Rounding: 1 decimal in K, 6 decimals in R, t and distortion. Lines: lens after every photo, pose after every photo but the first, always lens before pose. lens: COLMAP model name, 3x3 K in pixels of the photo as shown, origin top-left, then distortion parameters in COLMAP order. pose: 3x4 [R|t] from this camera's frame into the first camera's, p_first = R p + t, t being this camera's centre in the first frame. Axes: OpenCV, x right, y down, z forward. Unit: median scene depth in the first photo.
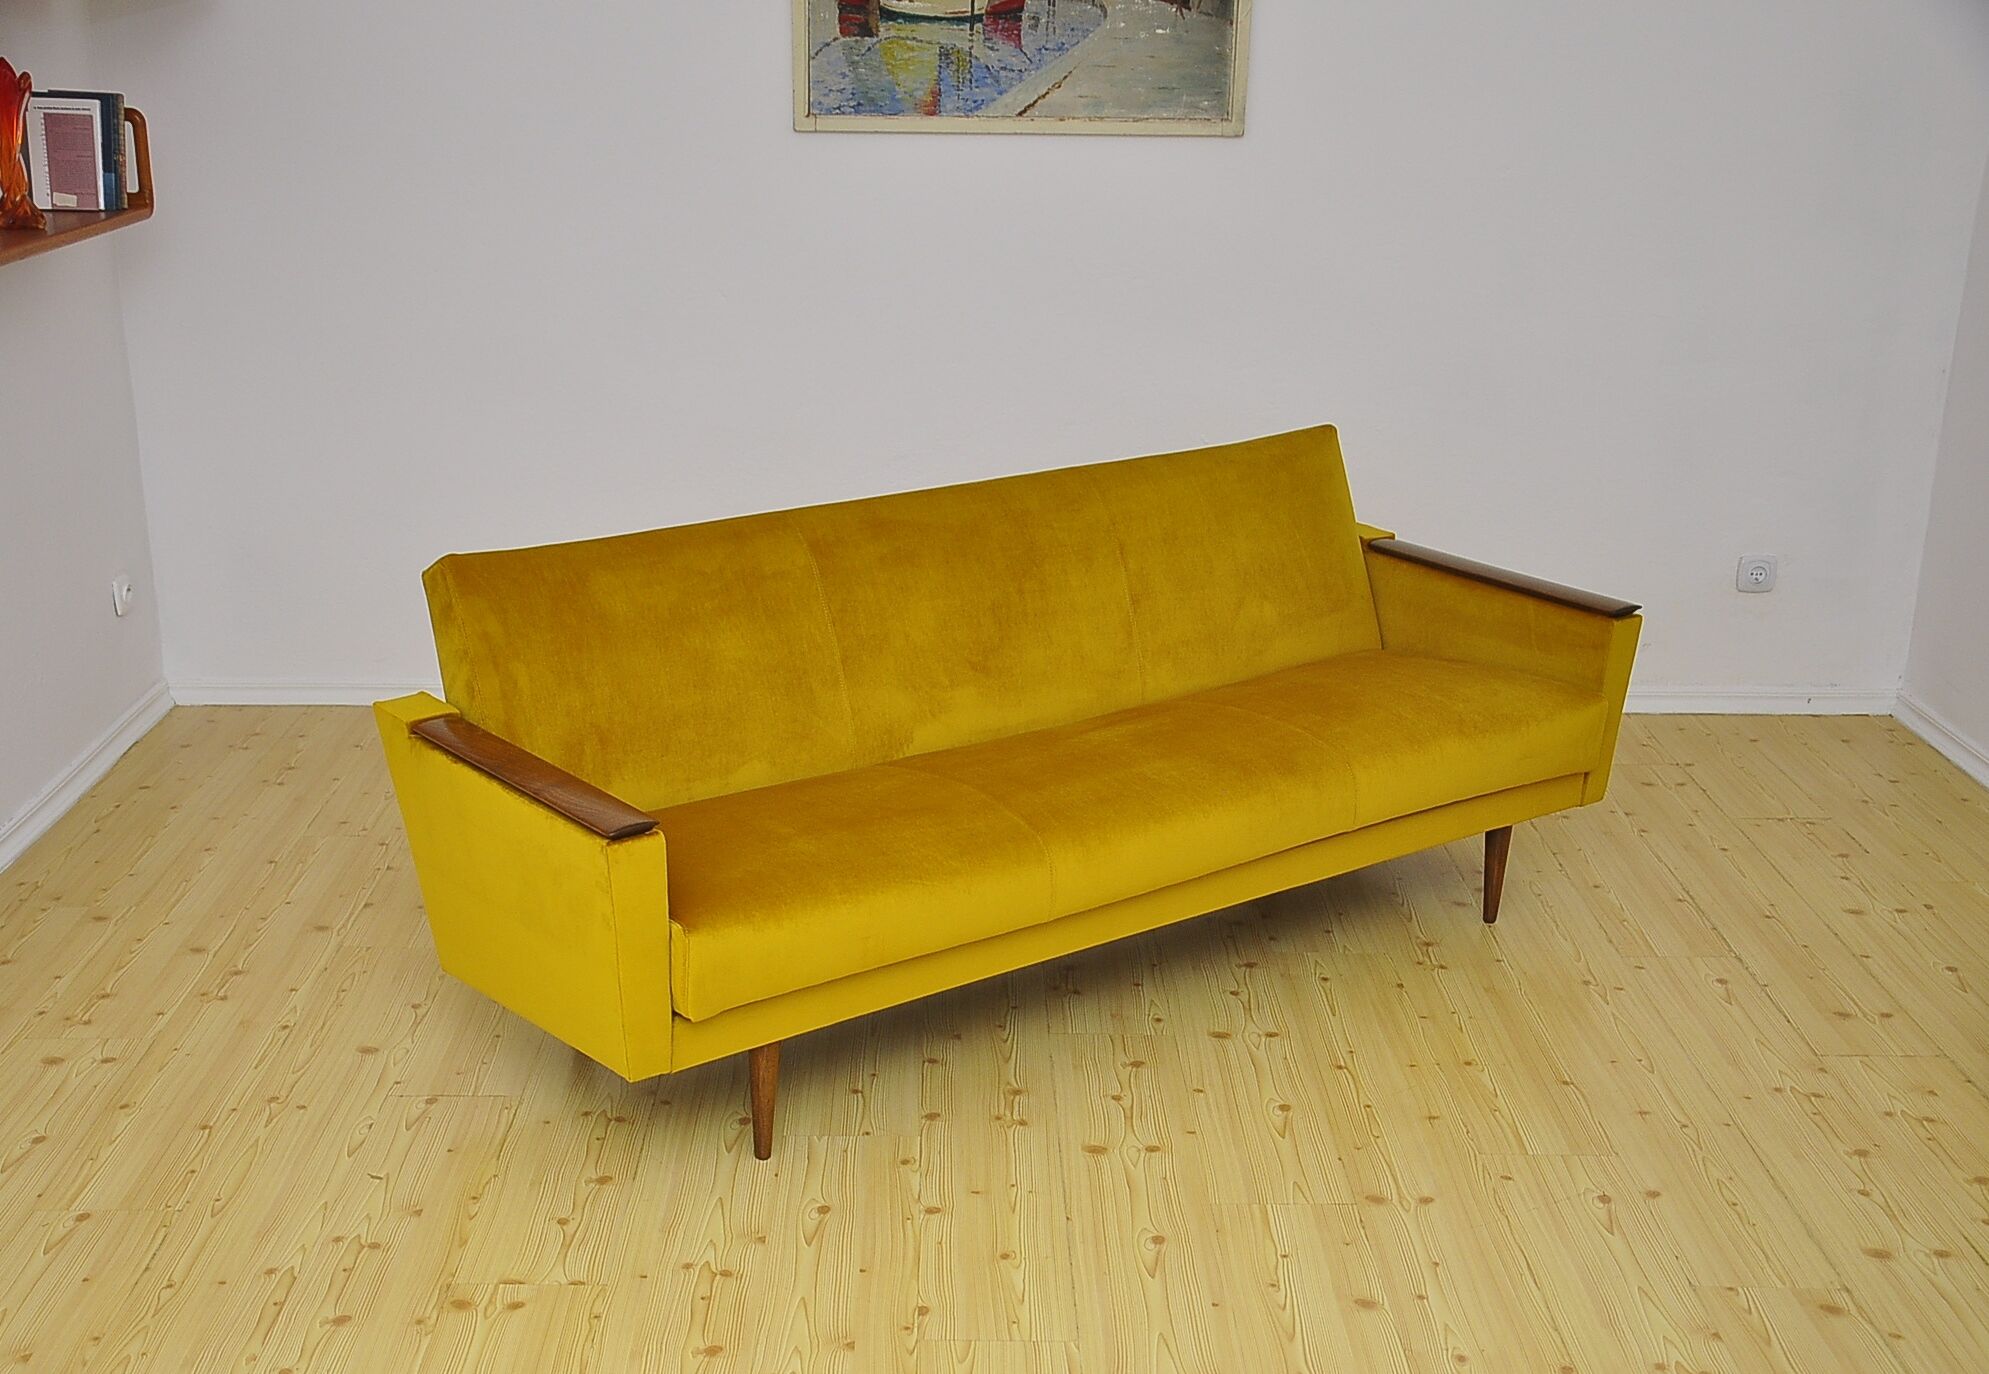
lens RADIAL K [[2566.8, 0, 944.5], [0, 2566.8, 789.7], [0, 0, 1]] dist [0.051024, 0.000000]
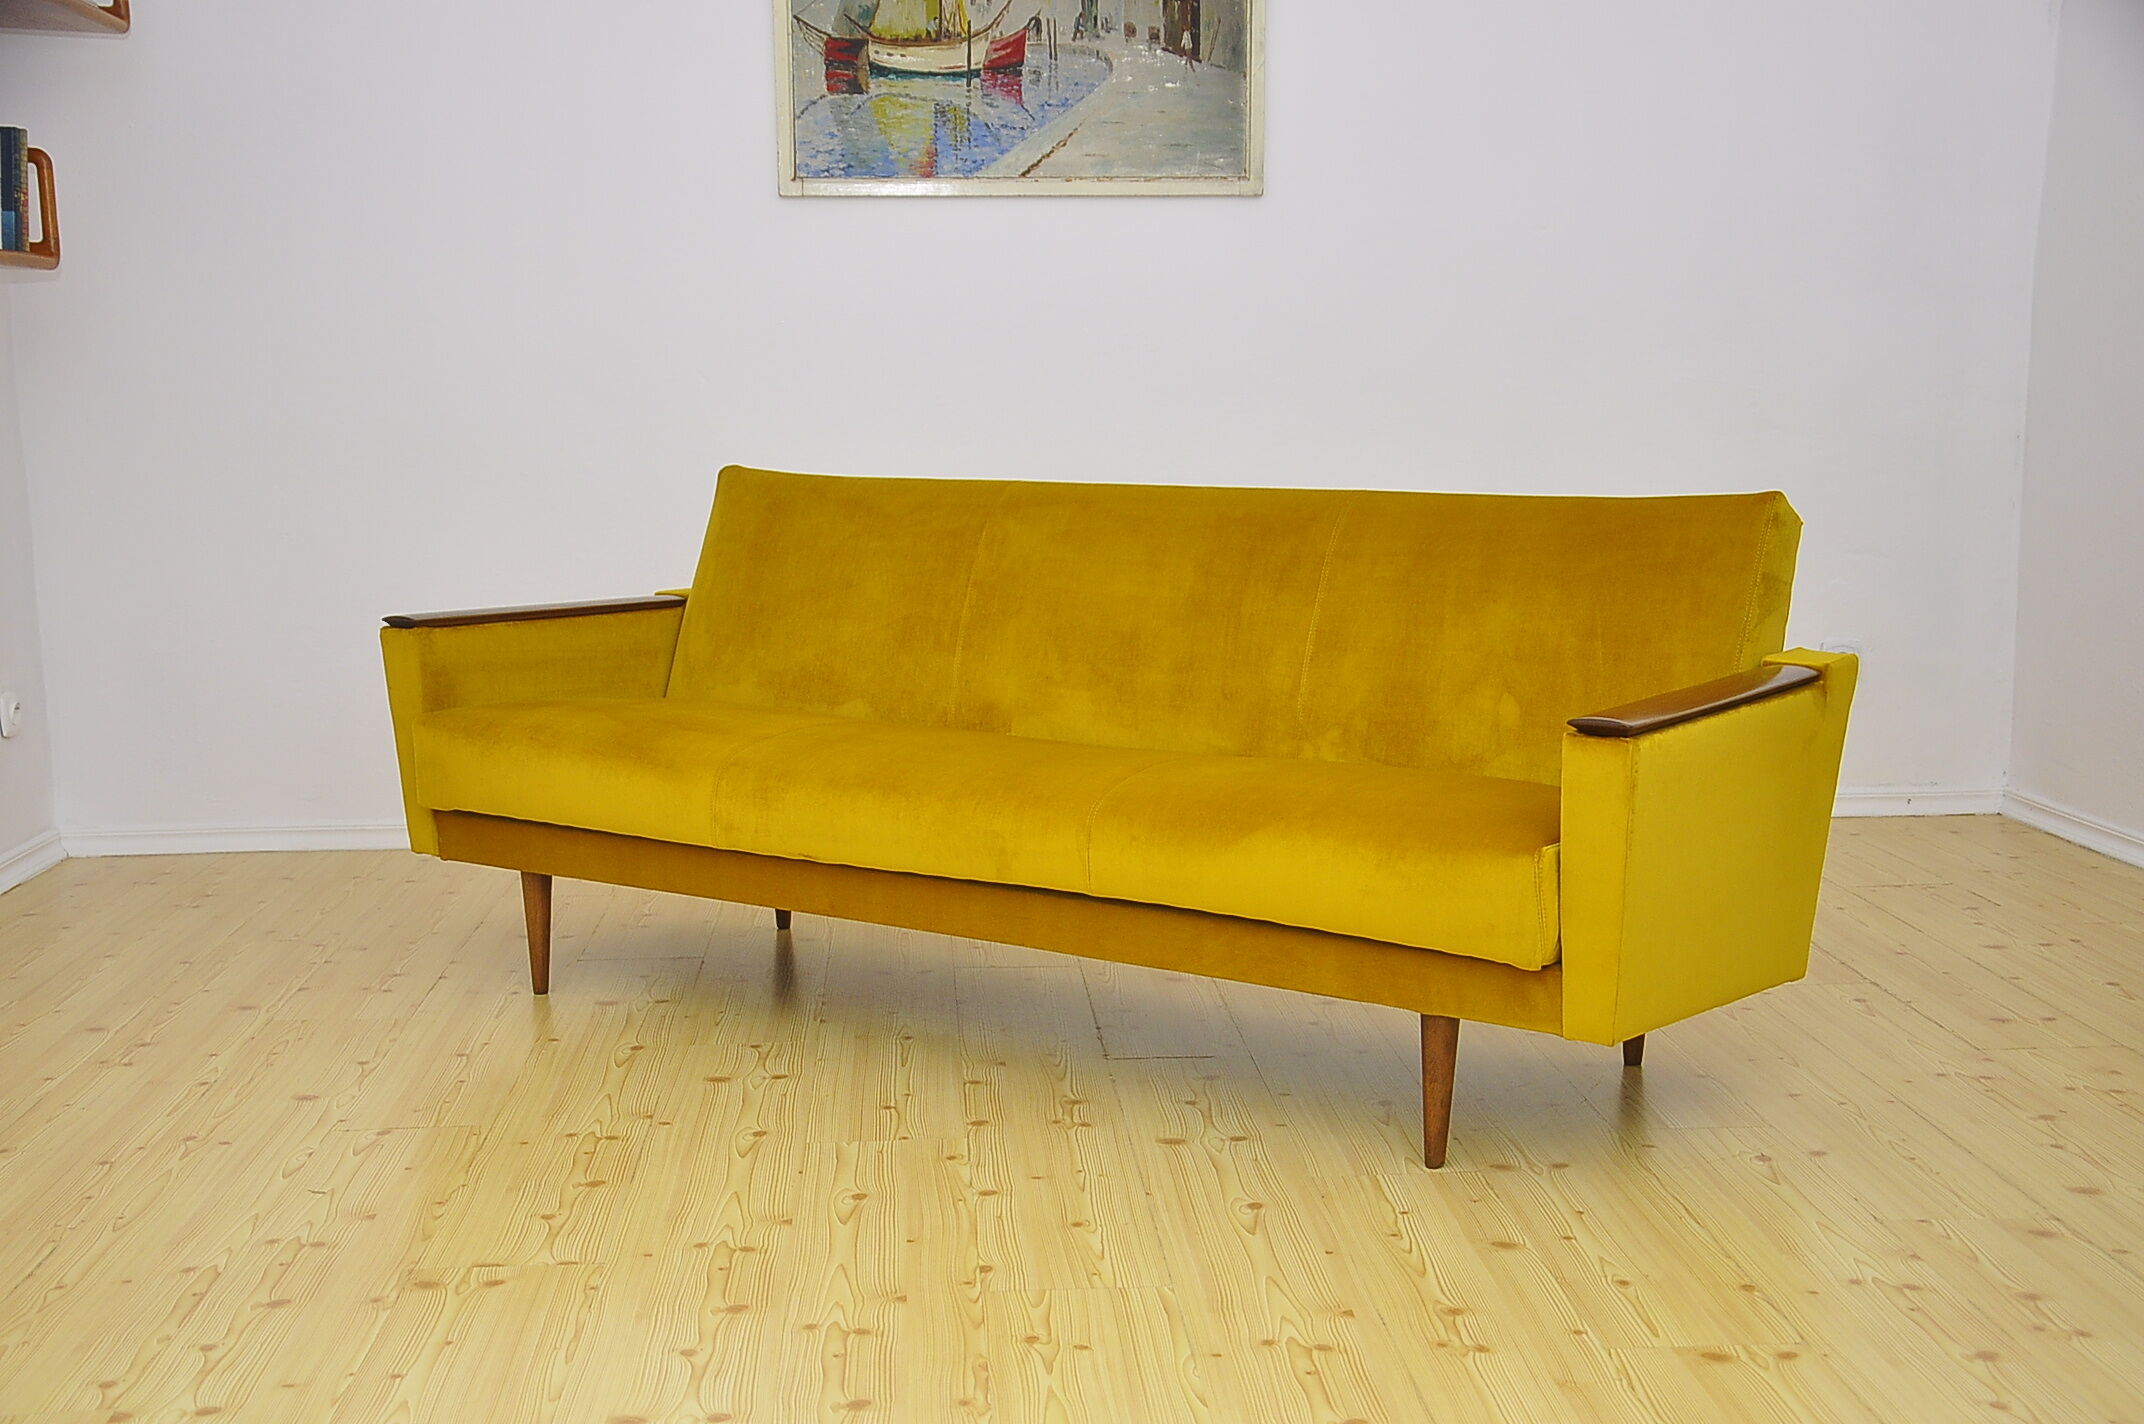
lens RADIAL K [[2790.0, 0, 1088.8], [0, 2790.0, 784.2], [0, 0, 1]] dist [0.119953, 0.000000]
pose [[0.997436, -0.027871, 0.065916, -0.026172], [0.039635, 0.982026, -0.184538, 0.185428], [-0.059588, 0.186677, 0.980613, 0.059468]]
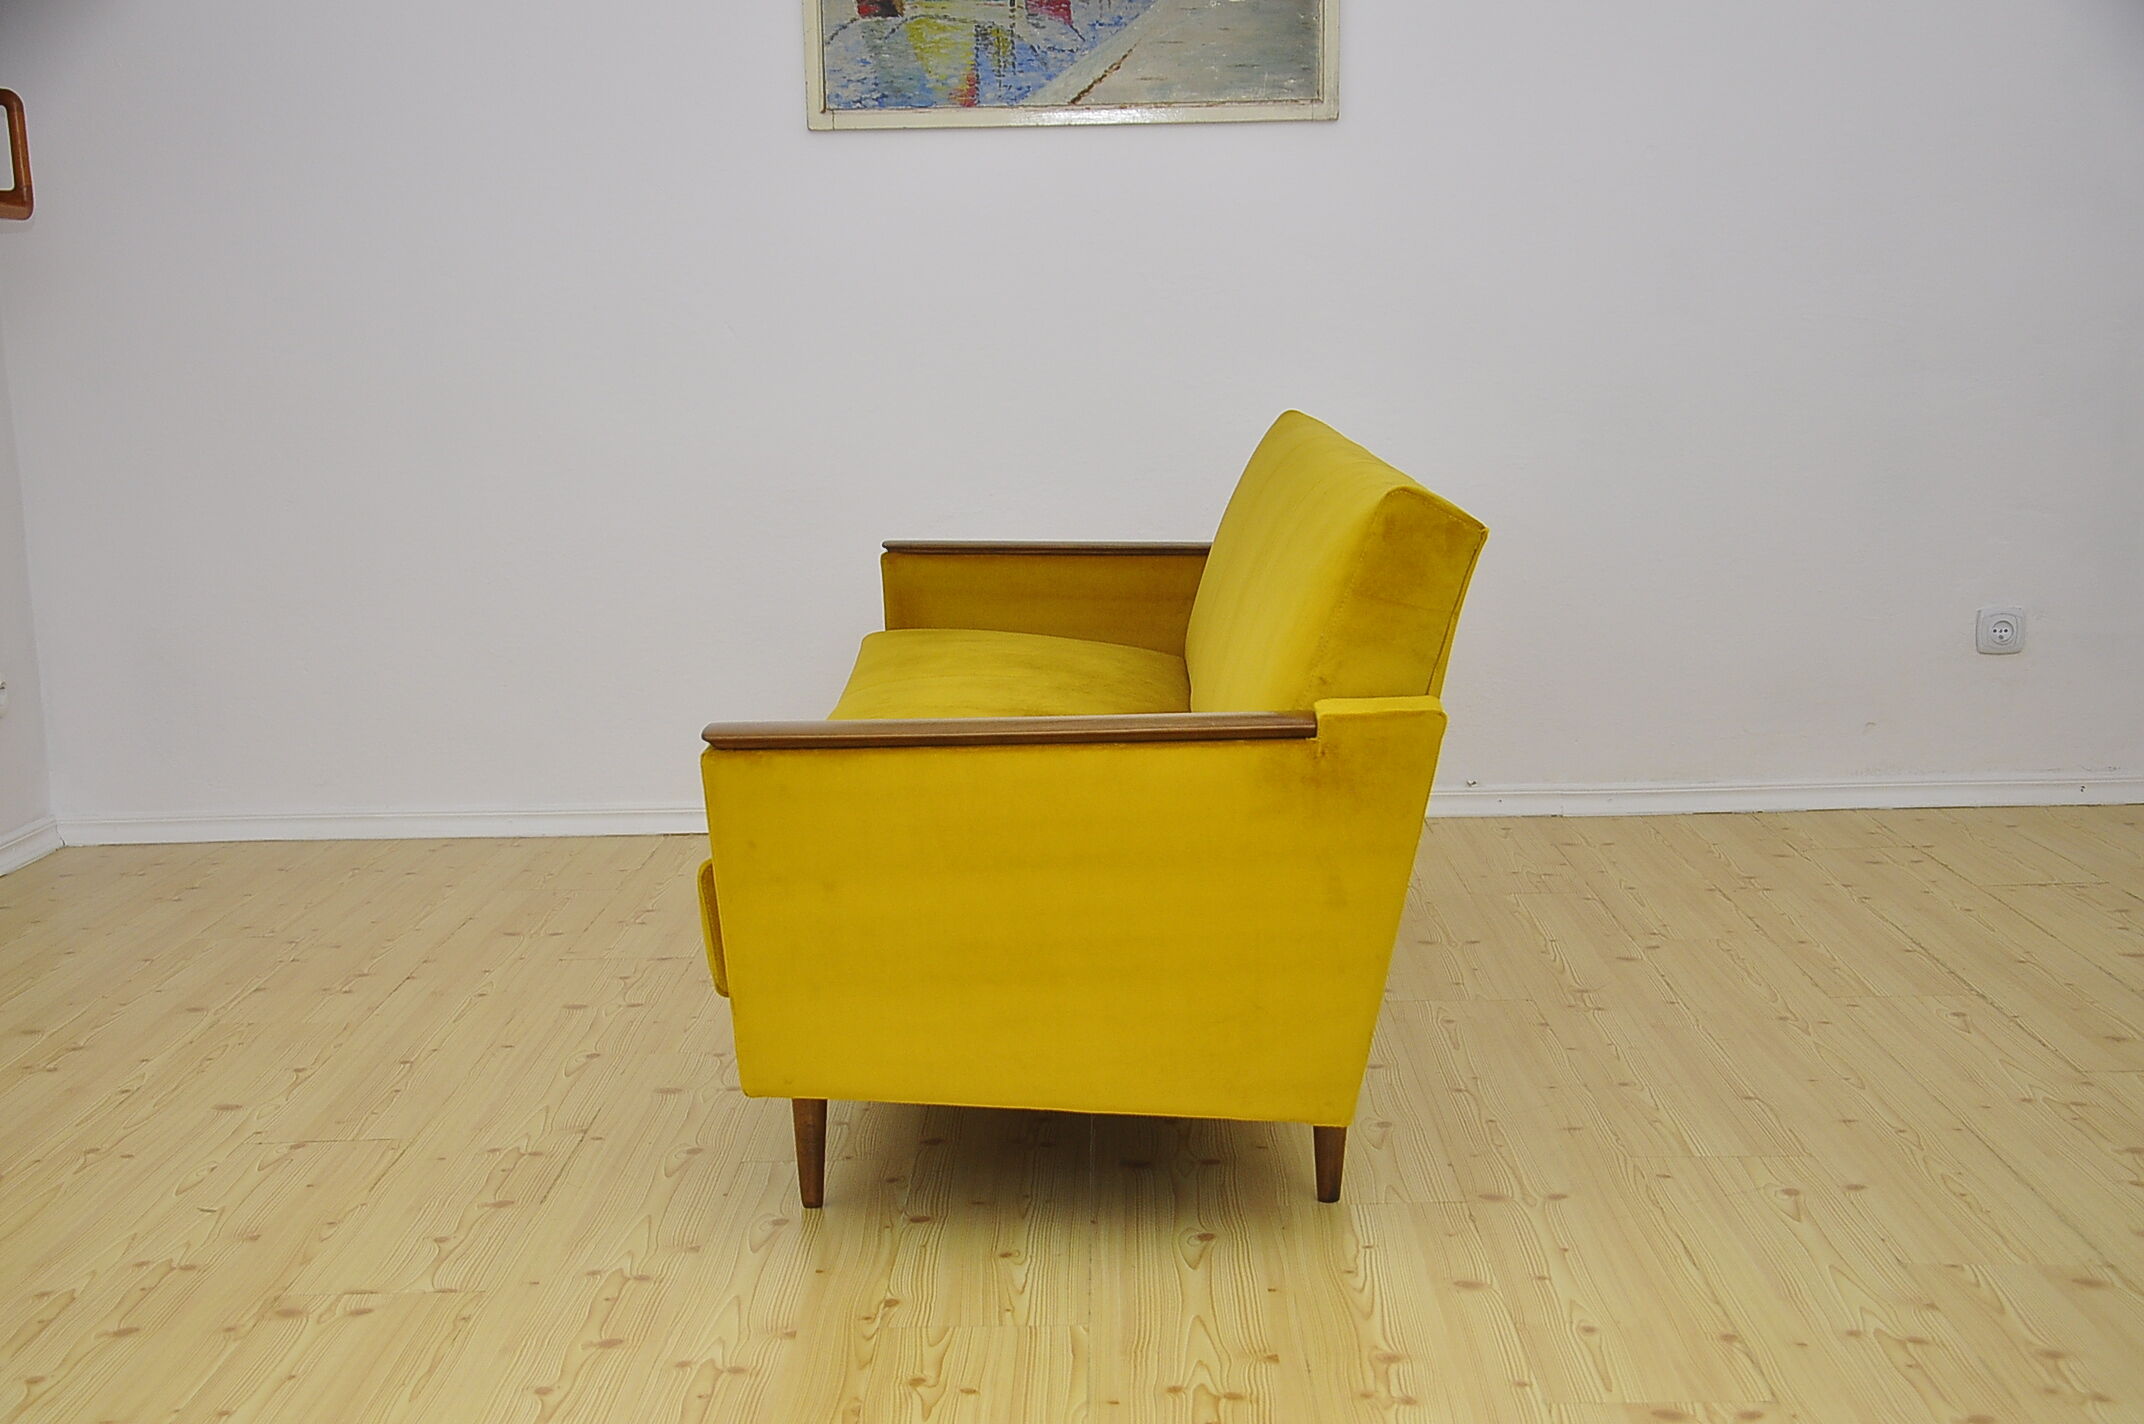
lens RADIAL K [[3042.5, 0, 1079.2], [0, 3042.5, 767.0], [0, 0, 1]] dist [0.173357, 0.000000]
pose [[0.999381, -0.027764, -0.021605, 0.061568], [0.023272, 0.982306, -0.185830, 0.184880], [0.026382, 0.185213, 0.982344, 0.060433]]
